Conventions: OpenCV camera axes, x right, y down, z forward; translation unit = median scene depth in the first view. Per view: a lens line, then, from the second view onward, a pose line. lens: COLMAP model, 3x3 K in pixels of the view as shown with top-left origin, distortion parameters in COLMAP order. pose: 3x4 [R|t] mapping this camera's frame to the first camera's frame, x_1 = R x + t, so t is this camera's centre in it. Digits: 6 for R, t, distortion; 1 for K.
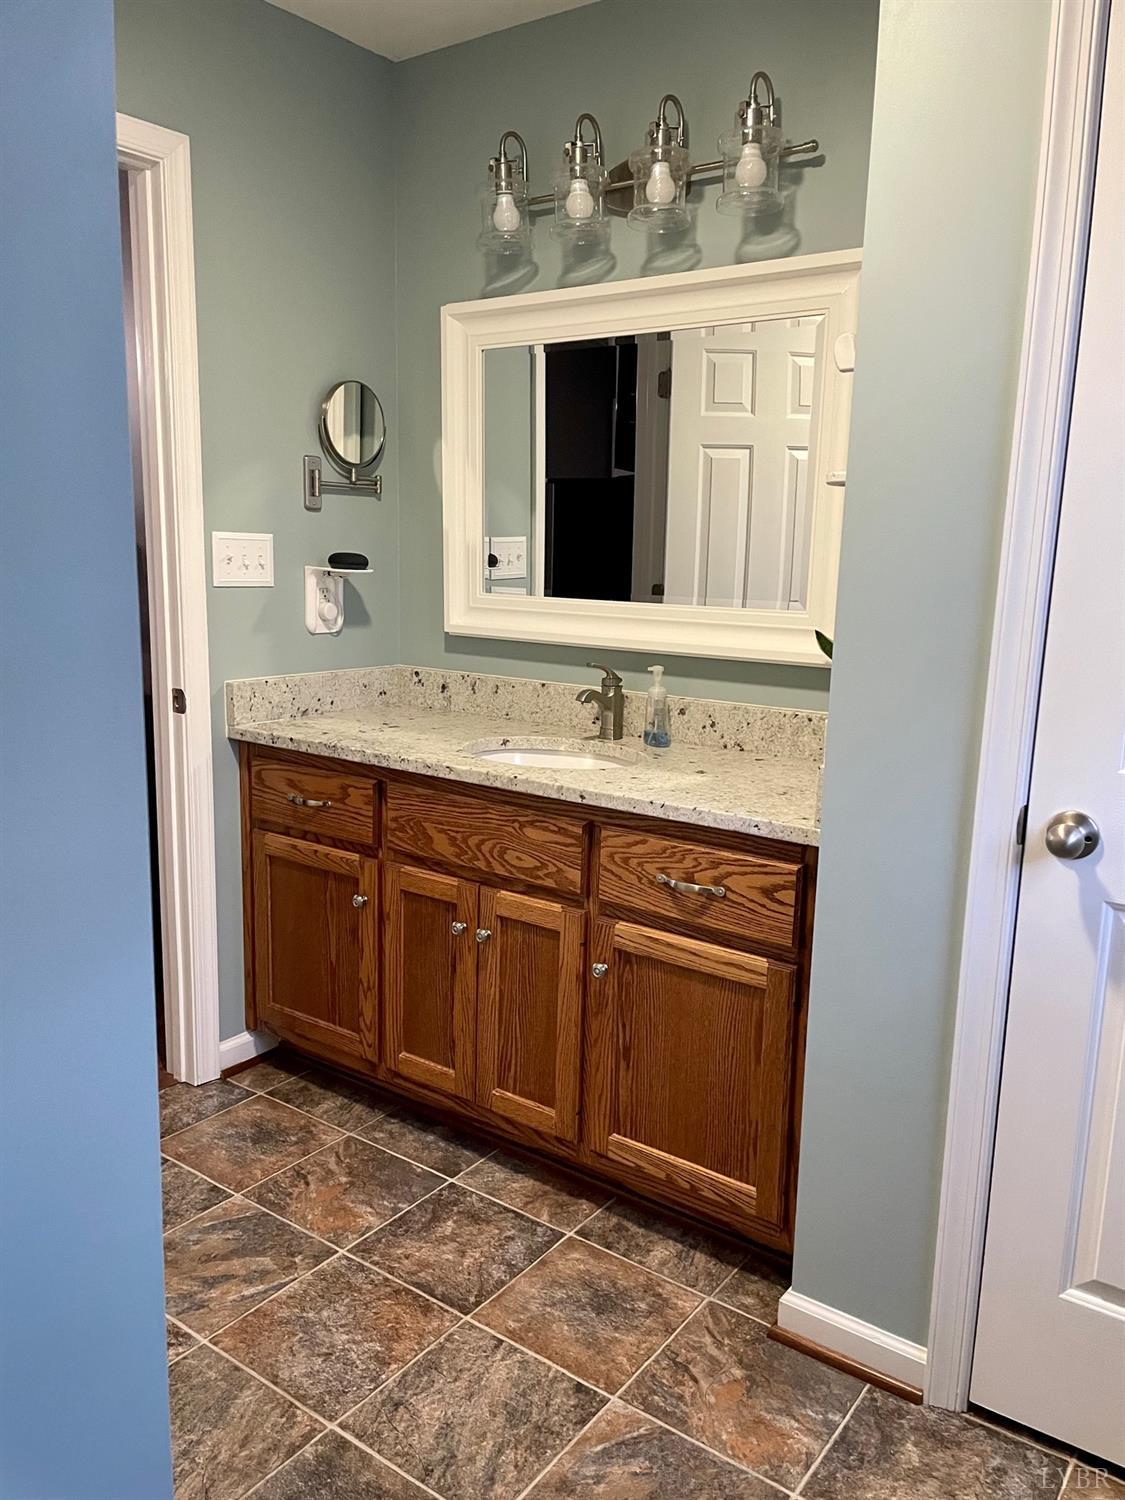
lens RADIAL K [[1131.5, 0, 554.5], [0, 1131.5, 753.7], [0, 0, 1]] dist [0.061212, -0.082531]
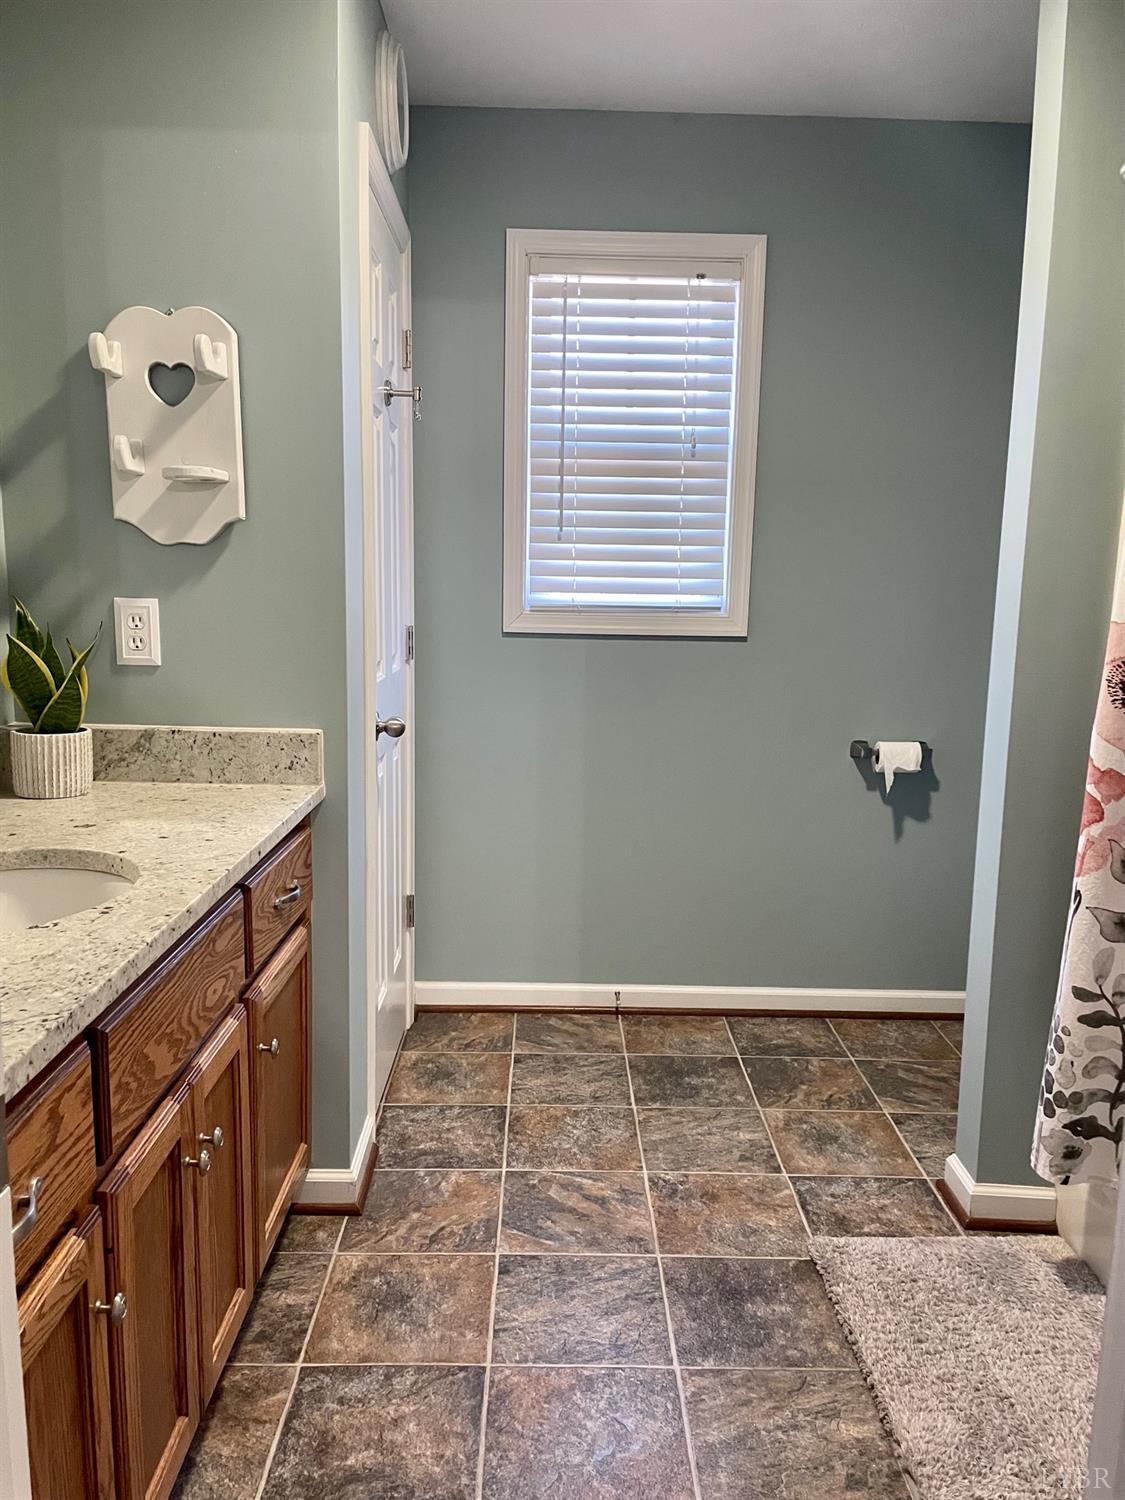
lens RADIAL K [[1131.5, 0, 572.7], [0, 1131.5, 761.4], [0, 0, 1]] dist [0.061212, -0.082531]
pose [[-0.609700, -0.159647, 0.776388, -0.693889], [0.108872, 0.953355, 0.281534, -0.217069], [-0.785120, 0.256178, -0.563879, 1.208840]]
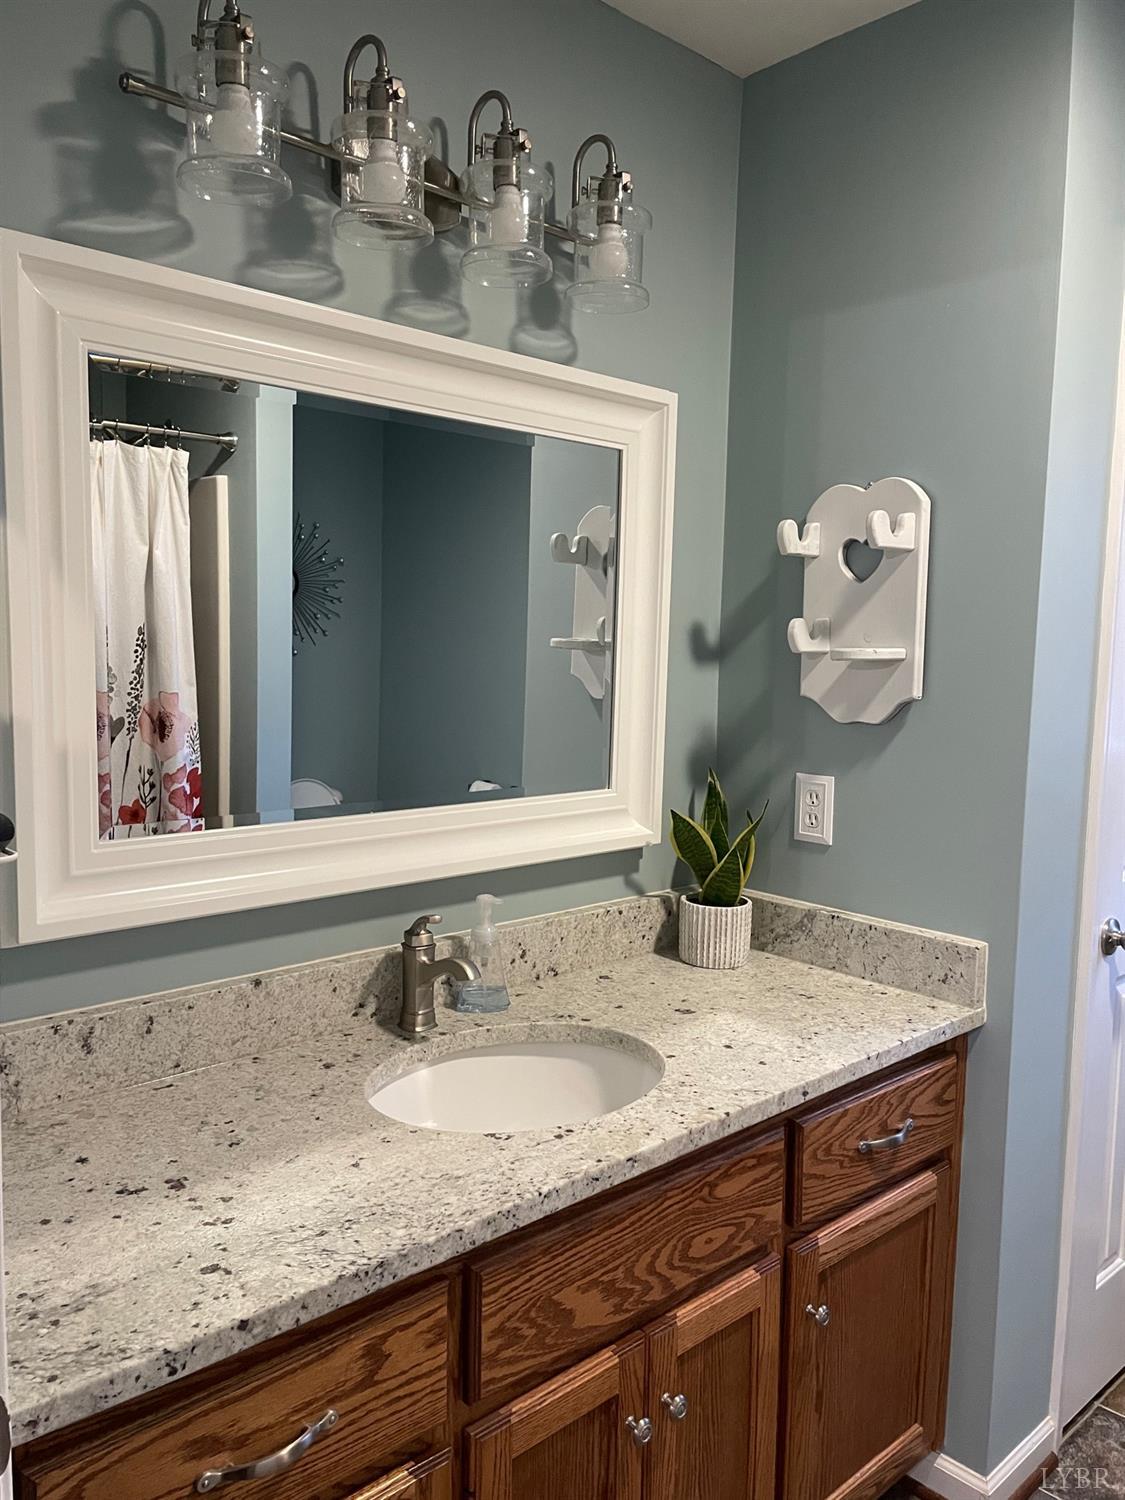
lens RADIAL K [[1131.5, 0, 565.6], [0, 1131.5, 742.8], [0, 0, 1]] dist [0.061212, -0.082531]
pose [[0.193134, -0.108854, 0.975115, -0.653585], [0.164342, 0.983376, 0.077226, -0.249065], [-0.967311, 0.145337, 0.207812, 0.928281]]
